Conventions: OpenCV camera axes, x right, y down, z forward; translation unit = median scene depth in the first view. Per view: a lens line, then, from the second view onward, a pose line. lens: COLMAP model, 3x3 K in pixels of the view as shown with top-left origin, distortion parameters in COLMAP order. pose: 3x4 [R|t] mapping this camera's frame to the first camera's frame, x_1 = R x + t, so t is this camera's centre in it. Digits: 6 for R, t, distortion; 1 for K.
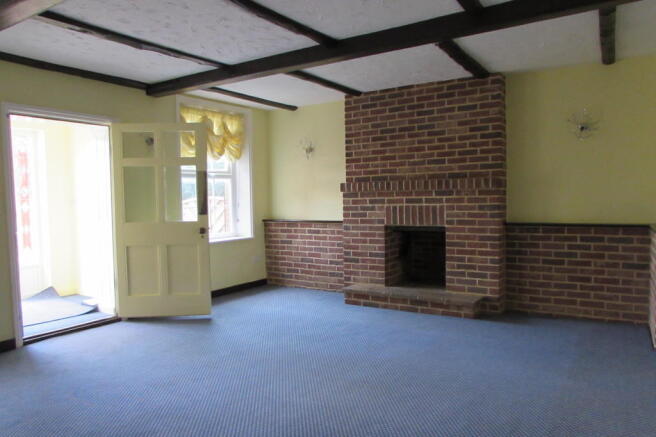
lens RADIAL K [[458.2, 0, 328.0], [0, 458.2, 218.5], [0, 0, 1]] dist [-0.031412, 0.001179]
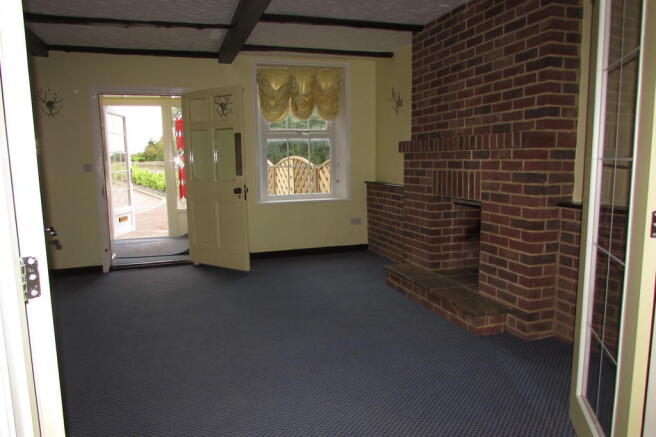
lens RADIAL K [[458.2, 0, 328.0], [0, 458.2, 218.5], [0, 0, 1]] dist [-0.031412, 0.001179]
pose [[0.777947, 0.089693, -0.621895, 0.496032], [-0.030189, 0.993951, 0.105589, -0.023595], [0.627604, -0.063369, 0.775950, 0.281786]]
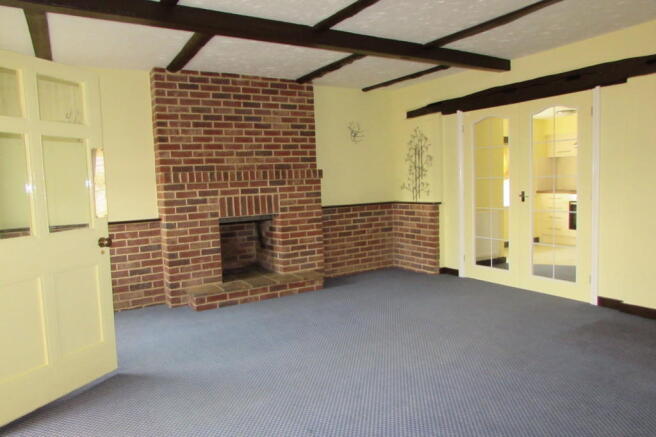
lens RADIAL K [[458.2, 0, 328.0], [0, 458.2, 218.5], [0, 0, 1]] dist [-0.031412, 0.001179]
pose [[0.449533, -0.071190, 0.890423, -0.630630], [0.072215, 0.996453, 0.043209, -0.009557], [-0.890340, 0.044878, 0.453079, 0.390620]]
